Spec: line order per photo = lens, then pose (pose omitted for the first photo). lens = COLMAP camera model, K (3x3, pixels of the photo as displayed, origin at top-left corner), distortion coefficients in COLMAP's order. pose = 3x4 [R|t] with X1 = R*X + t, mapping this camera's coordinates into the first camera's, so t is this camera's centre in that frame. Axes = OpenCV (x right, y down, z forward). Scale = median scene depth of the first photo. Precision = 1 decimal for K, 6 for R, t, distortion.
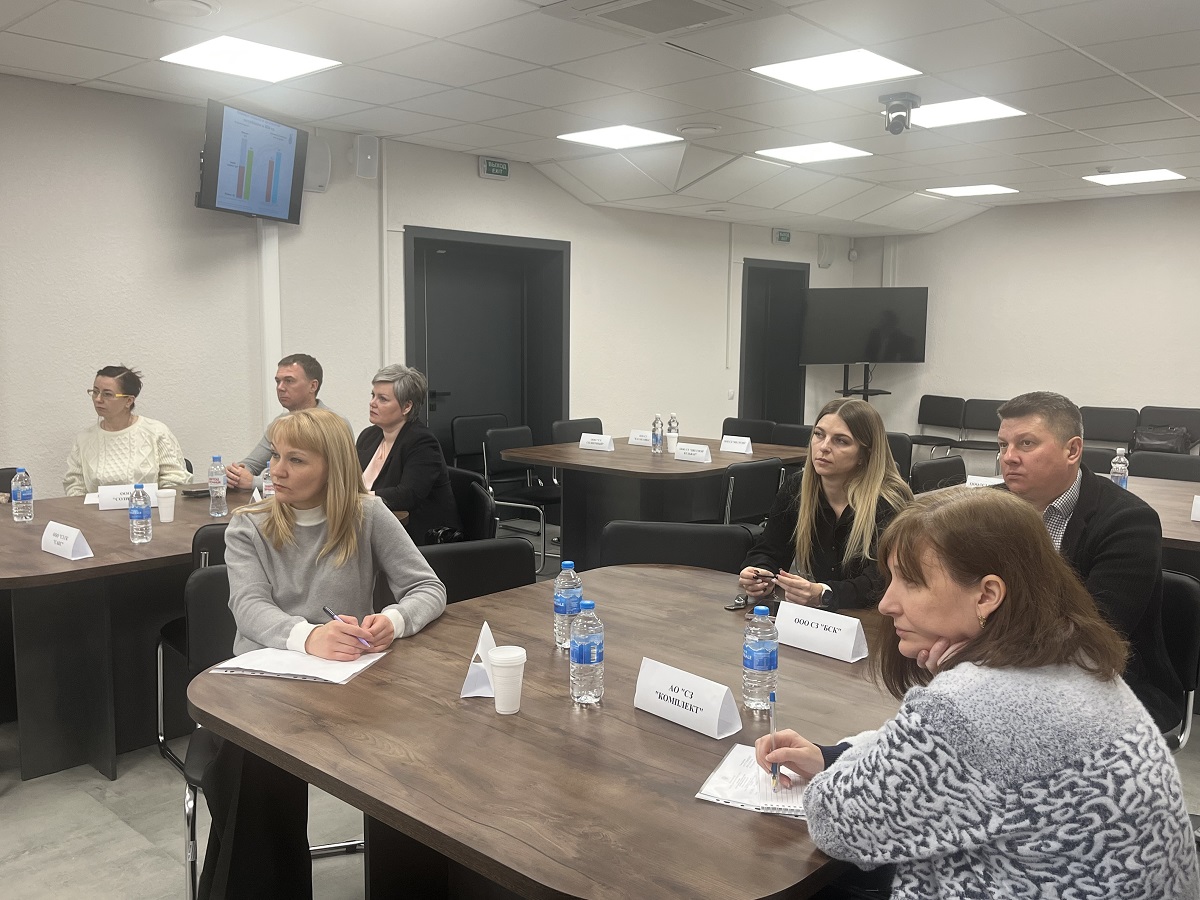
lens RADIAL K [[1068.0, 0, 601.5], [0, 1068.0, 508.4], [0, 0, 1]] dist [-0.005590, -0.011997]
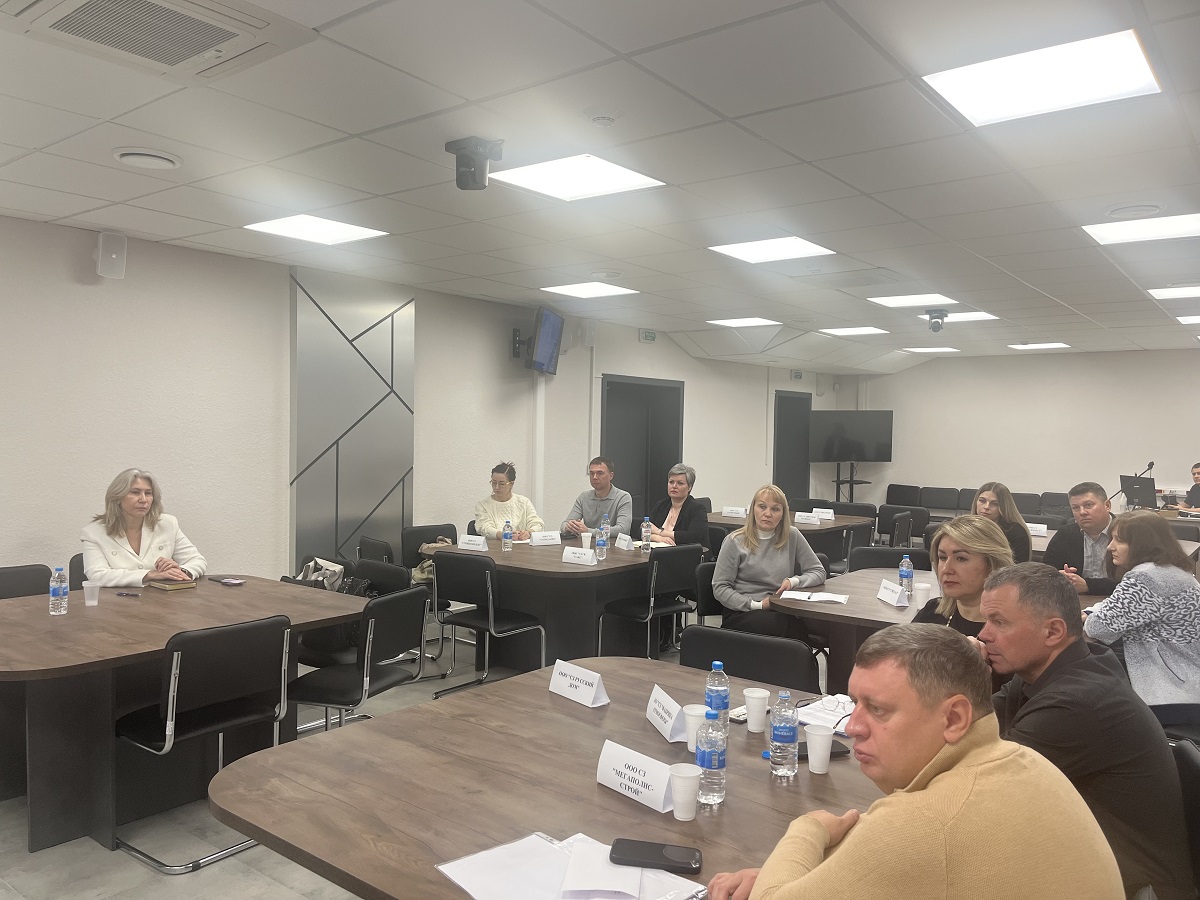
lens RADIAL K [[915.1, 0, 600.0], [0, 915.1, 450.0], [0, 0, 1]] dist [-0.077418, 0.001901]
pose [[0.997632, 0.002127, 0.068751, -0.953517], [0.007955, 0.989248, -0.146034, 0.128049], [-0.068323, 0.146235, 0.986888, -0.993733]]
